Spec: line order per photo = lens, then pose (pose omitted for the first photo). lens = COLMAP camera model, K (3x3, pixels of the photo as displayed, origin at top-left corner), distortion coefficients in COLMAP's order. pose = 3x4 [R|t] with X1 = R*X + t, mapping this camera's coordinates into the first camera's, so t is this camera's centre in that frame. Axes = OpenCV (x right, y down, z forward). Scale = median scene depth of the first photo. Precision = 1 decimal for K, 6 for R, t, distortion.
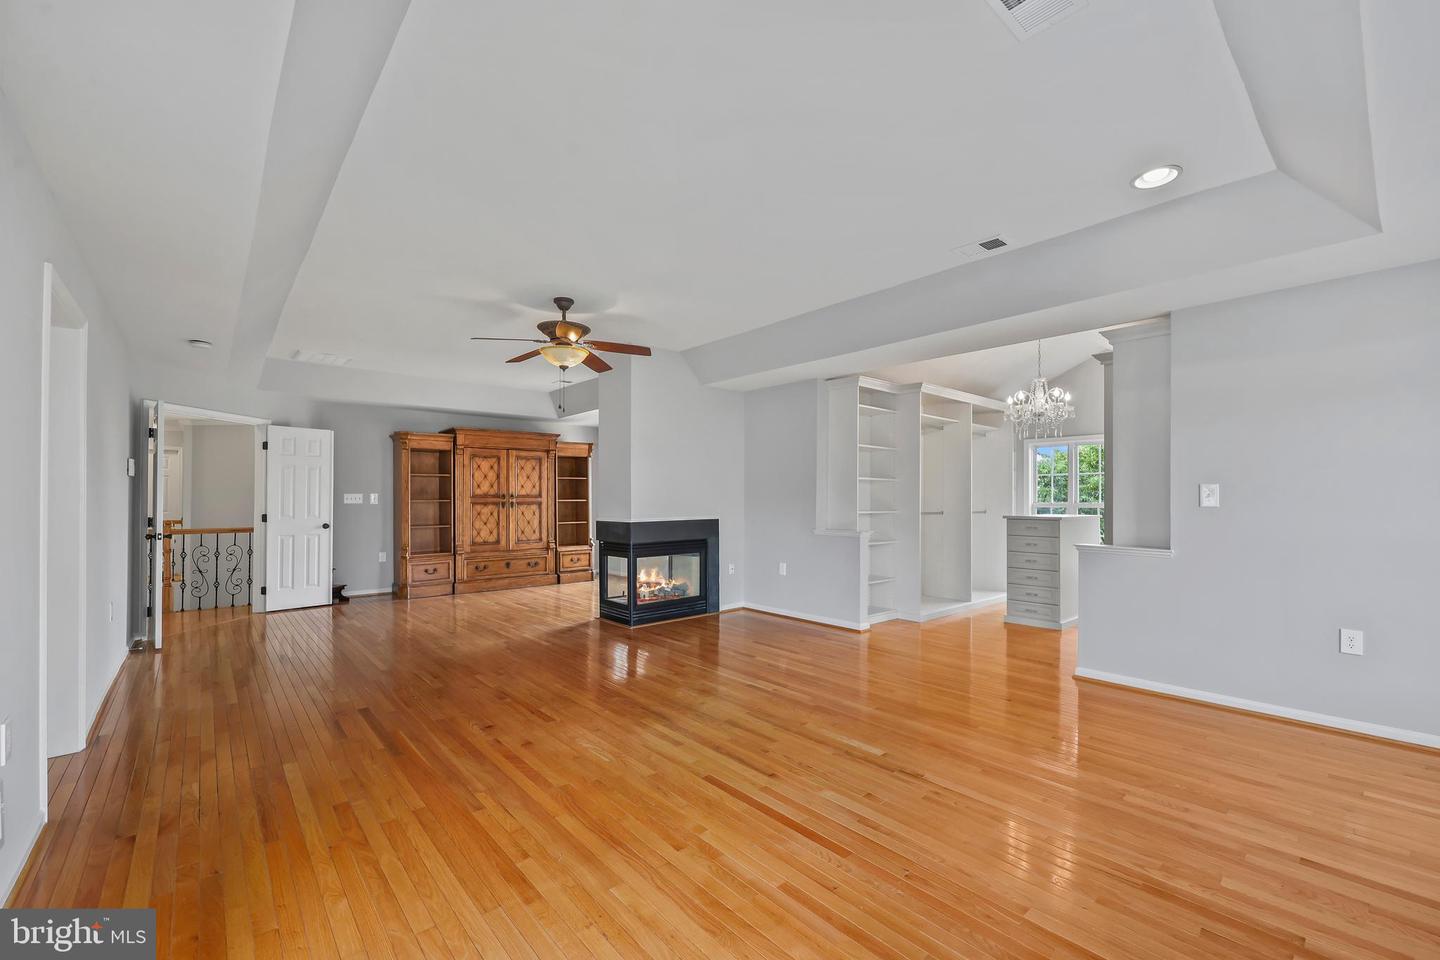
lens RADIAL K [[596.8, 0, 718.3], [0, 596.8, 495.6], [0, 0, 1]] dist [0.000337, -0.000089]
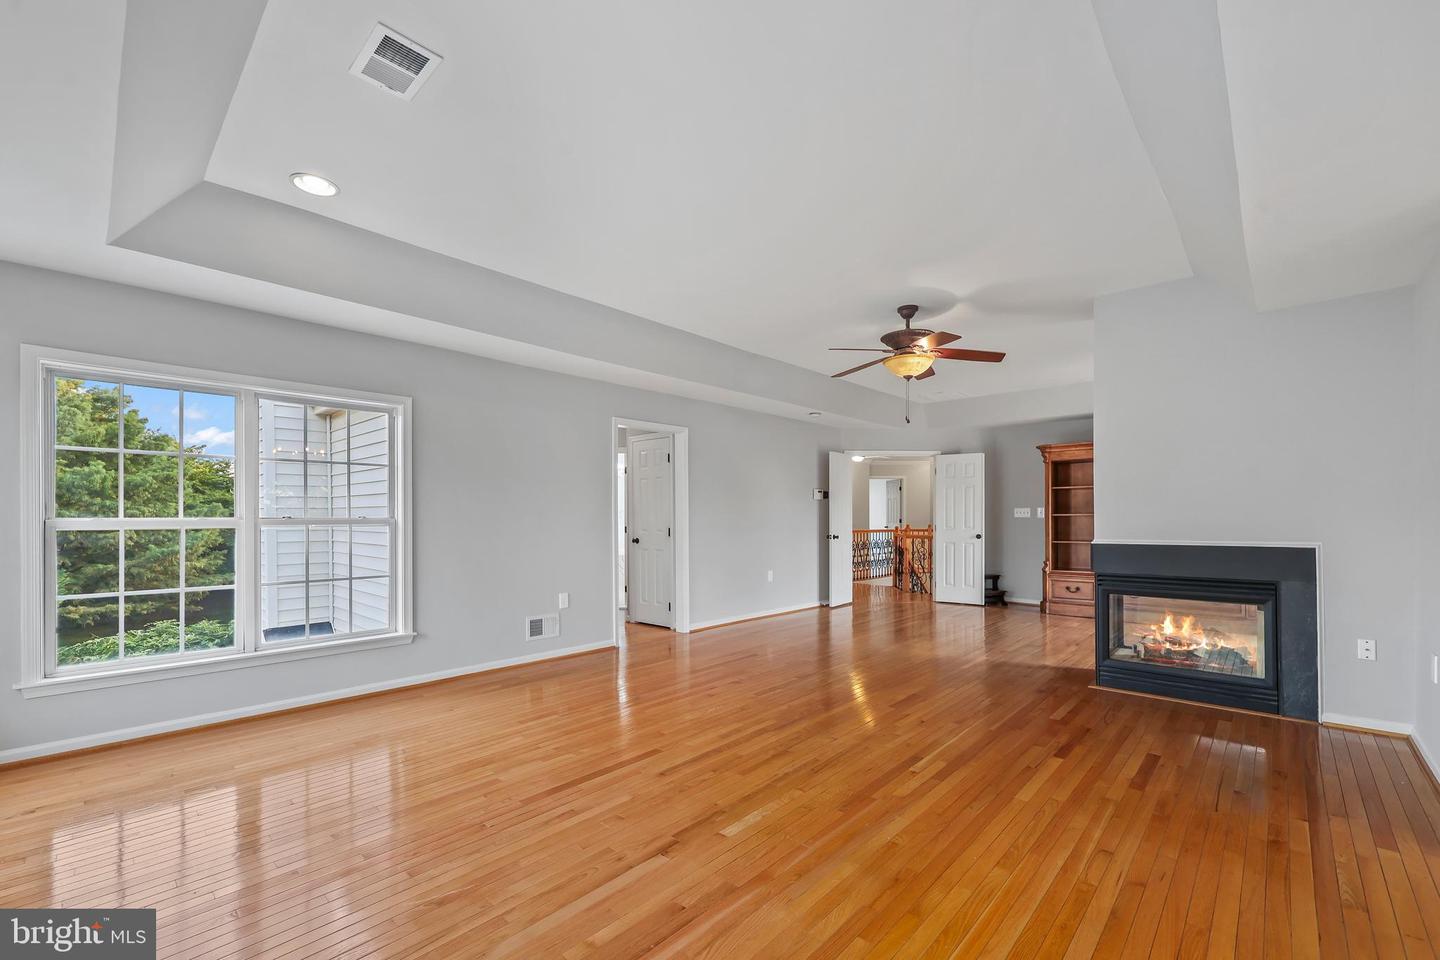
lens RADIAL K [[603.0, 0, 721.9], [0, 603.0, 512.7], [0, 0, 1]] dist [-0.000136, -0.000004]
pose [[0.107927, -0.003160, -0.994154, 0.495355], [0.007139, 0.999972, -0.002403, 0.005044], [0.994133, -0.006837, 0.107947, 0.425563]]
